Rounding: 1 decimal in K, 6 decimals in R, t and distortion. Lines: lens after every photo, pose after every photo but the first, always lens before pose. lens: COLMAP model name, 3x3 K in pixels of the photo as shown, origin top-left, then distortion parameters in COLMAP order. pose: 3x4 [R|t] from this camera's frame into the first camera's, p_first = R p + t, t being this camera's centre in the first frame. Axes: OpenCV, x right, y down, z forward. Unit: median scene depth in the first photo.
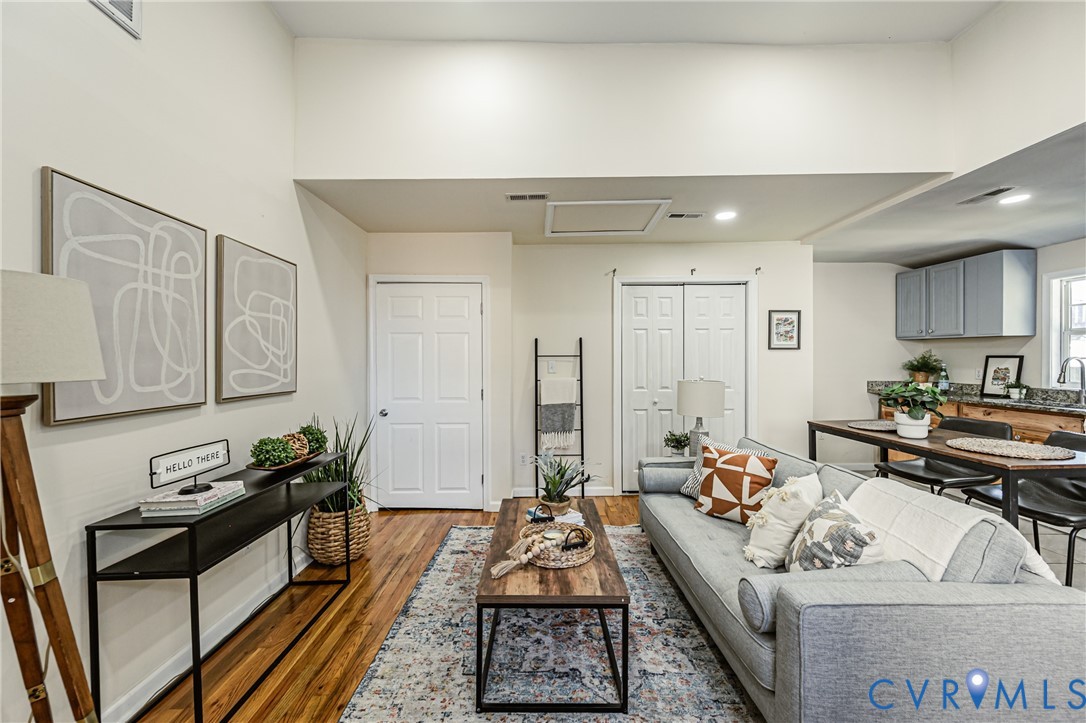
lens RADIAL K [[438.7, 0, 540.1], [0, 438.7, 355.5], [0, 0, 1]] dist [-0.000376, -0.000164]
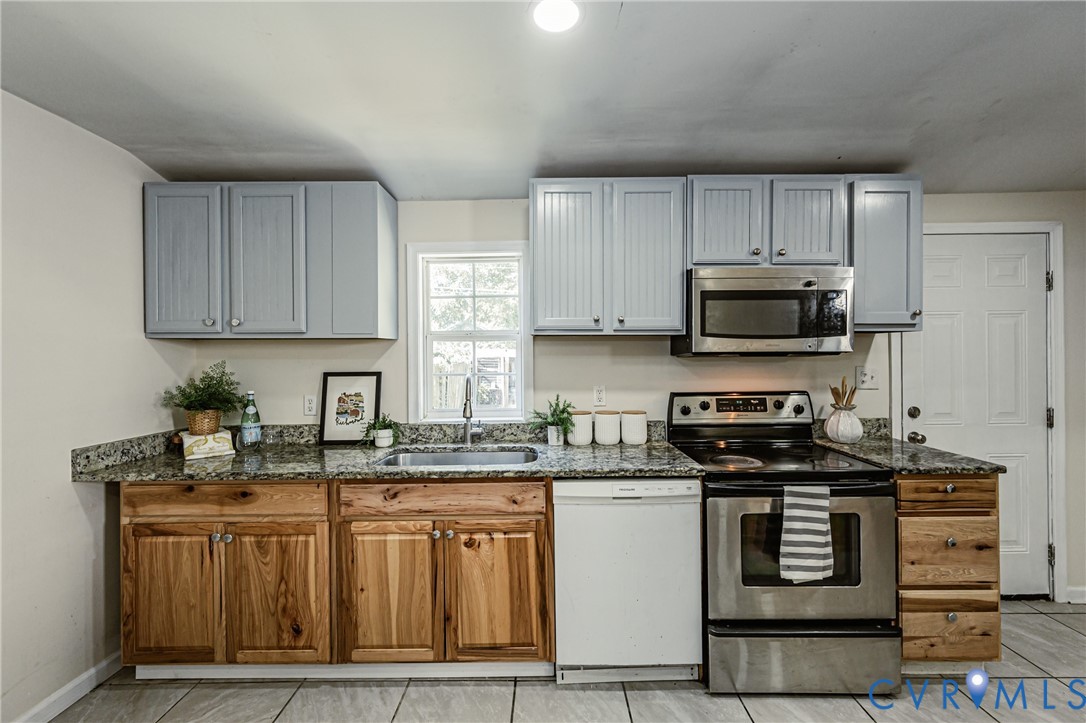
lens RADIAL K [[438.7, 0, 540.1], [0, 438.7, 355.5], [0, 0, 1]] dist [-0.000376, -0.000164]
pose [[0.012067, -0.000094, 0.999927, 0.507612], [0.004822, 0.999988, 0.000036, -0.022162], [-0.999916, 0.004821, 0.012068, 0.791915]]
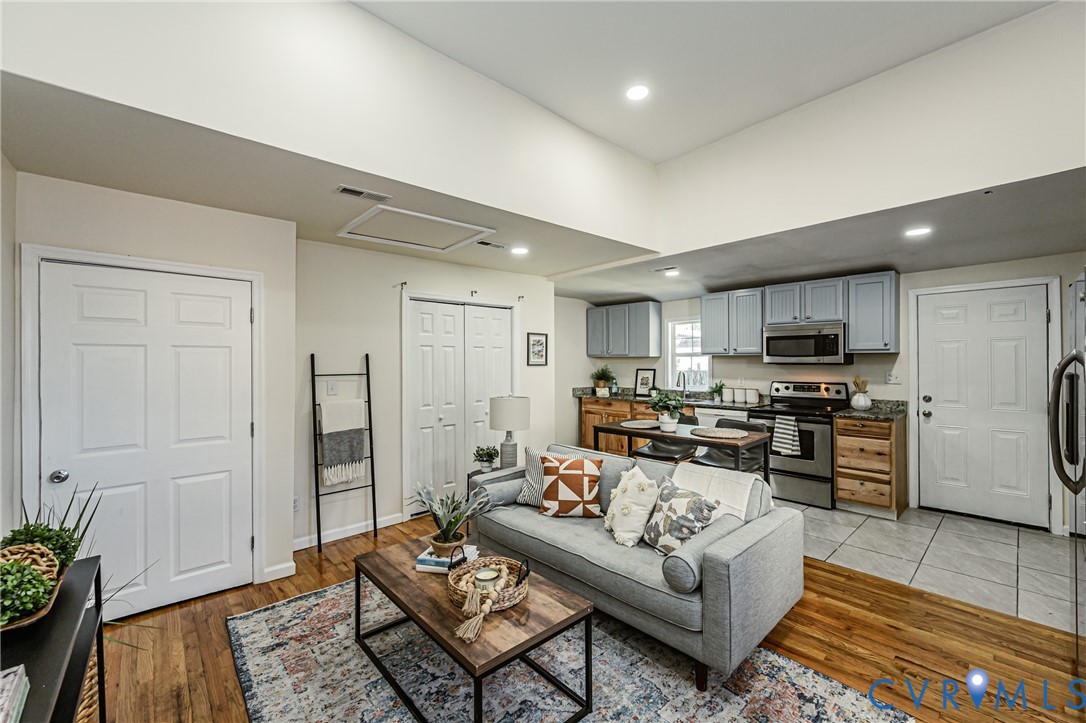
lens RADIAL K [[438.7, 0, 540.1], [0, 438.7, 355.5], [0, 0, 1]] dist [-0.000376, -0.000164]
pose [[0.741481, 0.009183, 0.670911, -0.275208], [-0.000841, 0.999918, -0.012757, -0.029097], [-0.670973, 0.008895, 0.741428, 0.109524]]
